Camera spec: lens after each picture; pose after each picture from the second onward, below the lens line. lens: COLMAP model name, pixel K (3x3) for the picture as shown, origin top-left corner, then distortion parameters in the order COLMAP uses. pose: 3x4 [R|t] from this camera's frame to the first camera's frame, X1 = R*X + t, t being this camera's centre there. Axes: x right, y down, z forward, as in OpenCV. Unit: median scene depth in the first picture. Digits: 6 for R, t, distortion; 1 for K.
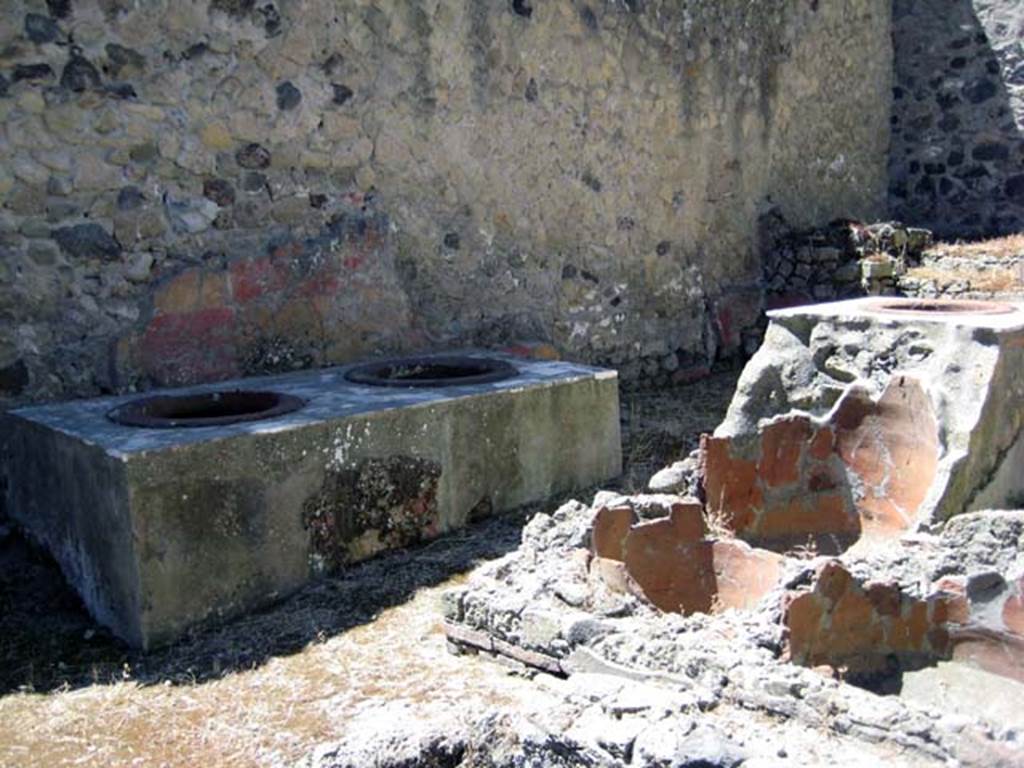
lens RADIAL K [[1072.1, 0, 507.9], [0, 1072.1, 390.1], [0, 0, 1]] dist [-0.154214, 0.215460]
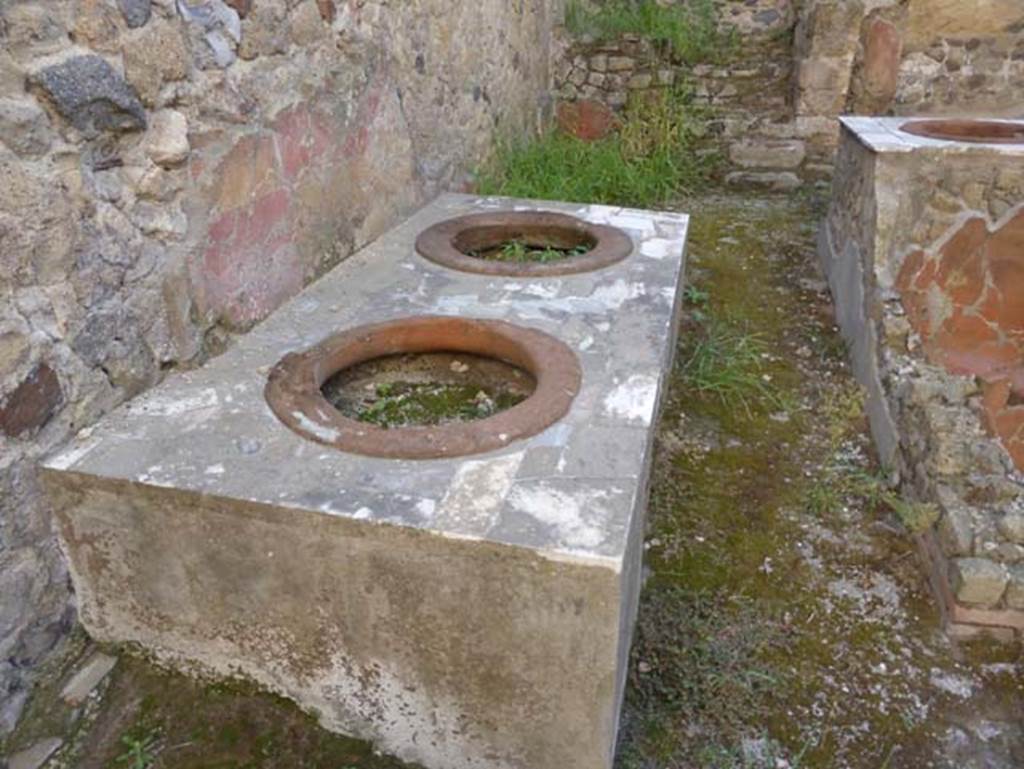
lens RADIAL K [[739.9, 0, 512.0], [0, 739.9, 384.5], [0, 0, 1]] dist [-0.037761, 0.046305]
pose [[0.836931, -0.232398, 0.495518, -0.457057], [0.071374, 0.943985, 0.322178, -0.115079], [-0.542635, -0.234274, 0.806637, 0.604580]]
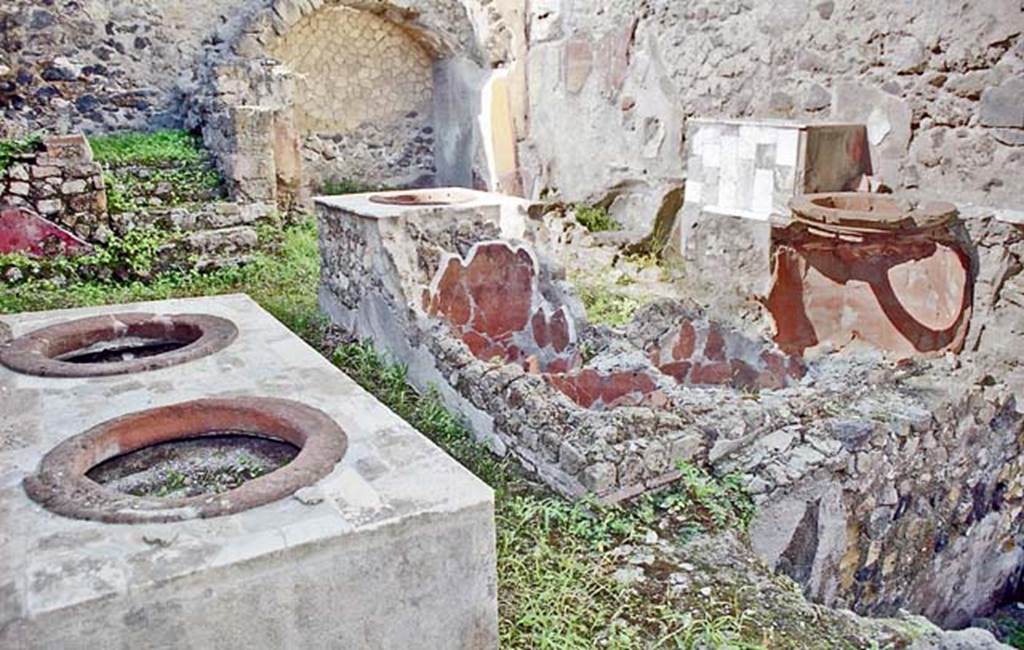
lens RADIAL K [[828.5, 0, 508.5], [0, 828.5, 320.0], [0, 0, 1]] dist [-0.148627, 0.132985]
pose [[0.188318, -0.228585, 0.955136, -0.698701], [0.148696, 0.967961, 0.202337, -0.132184], [-0.970786, 0.103921, 0.216274, 0.688558]]
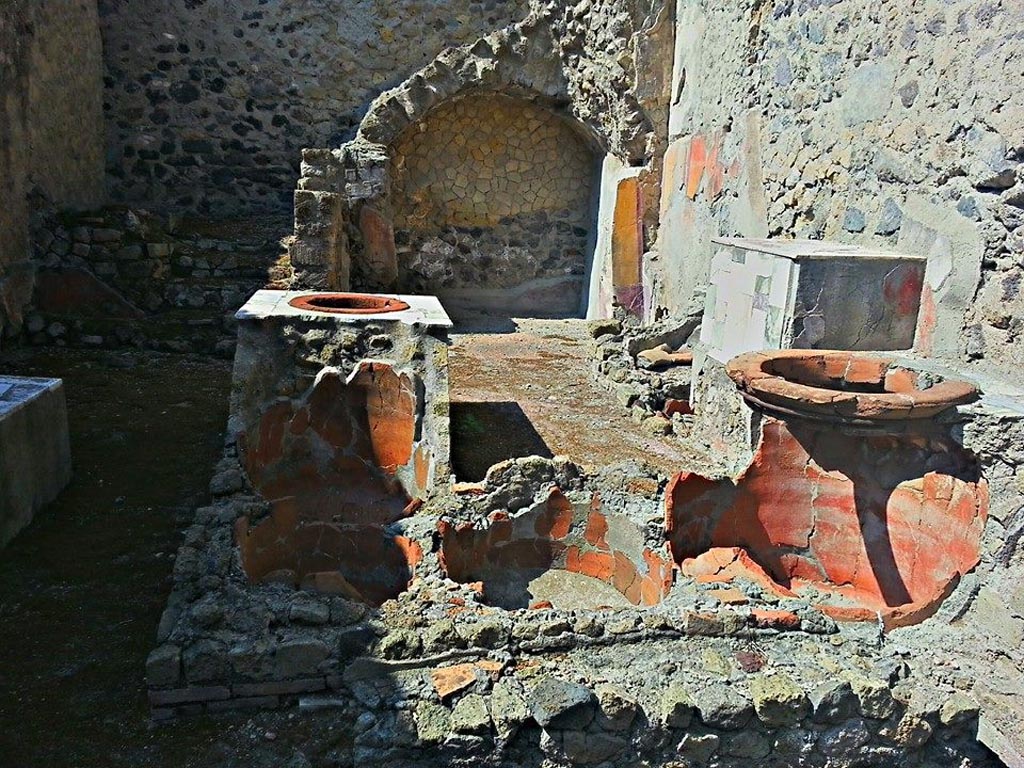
lens RADIAL K [[851.2, 0, 512.9], [0, 851.2, 375.8], [0, 0, 1]] dist [0.115174, -0.213506]
pose [[0.564800, -0.122717, 0.816052, -0.365569], [0.060991, 0.992384, 0.107021, -0.093670], [-0.822971, -0.010674, 0.567984, 0.241946]]
